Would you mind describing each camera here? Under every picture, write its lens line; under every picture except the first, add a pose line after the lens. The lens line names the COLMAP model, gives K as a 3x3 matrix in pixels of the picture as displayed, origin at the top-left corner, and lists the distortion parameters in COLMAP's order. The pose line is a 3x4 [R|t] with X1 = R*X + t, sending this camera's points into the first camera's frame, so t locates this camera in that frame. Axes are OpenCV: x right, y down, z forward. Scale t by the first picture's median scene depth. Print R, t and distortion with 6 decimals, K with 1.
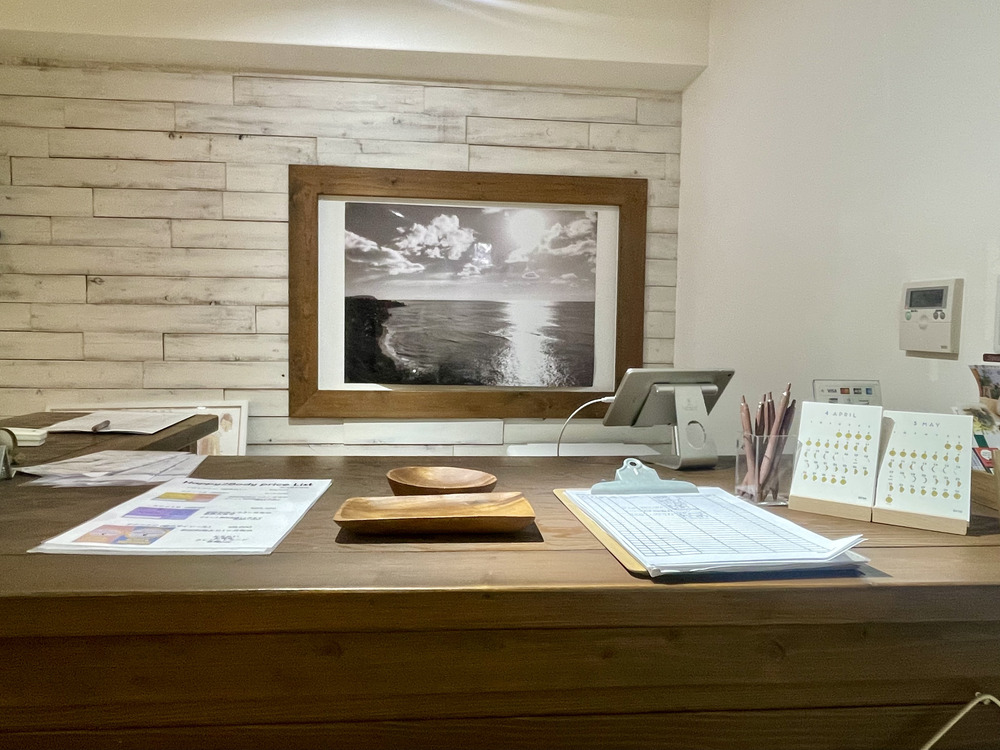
lens RADIAL K [[666.0, 0, 500.8], [0, 666.0, 373.6], [0, 0, 1]] dist [-0.007109, -0.000191]
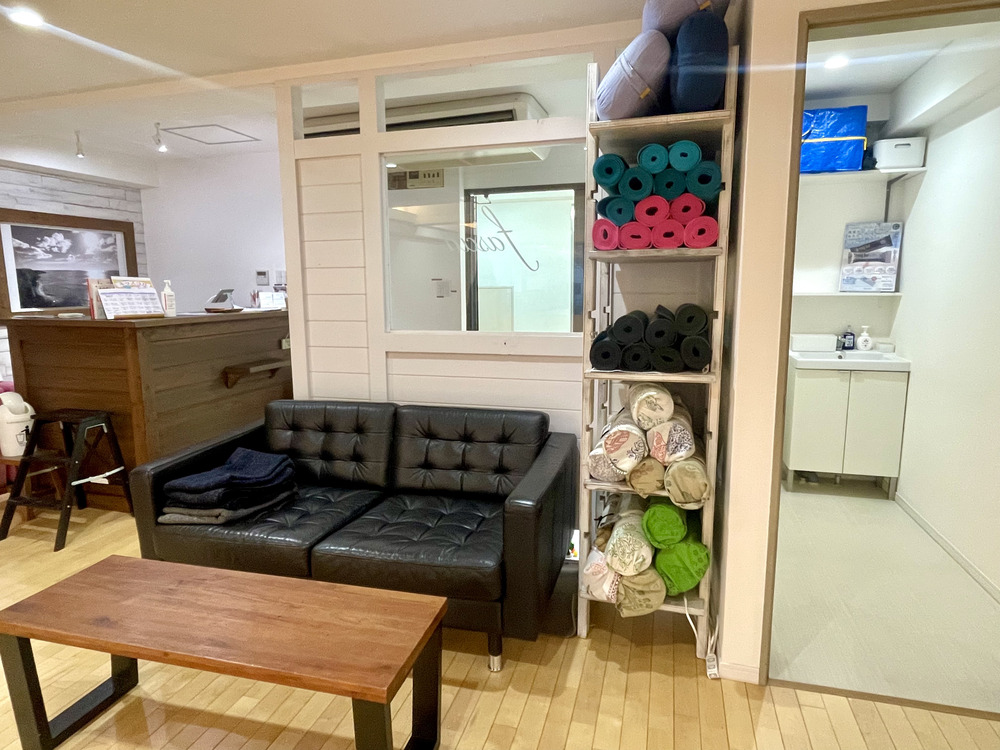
lens RADIAL K [[588.9, 0, 503.0], [0, 588.9, 373.0], [0, 0, 1]] dist [0.000112, 0.000038]
pose [[0.354441, -0.164033, 0.920579, -1.497814], [0.074363, 0.986320, 0.147116, 0.055717], [-0.932117, 0.016313, 0.361790, -1.177875]]
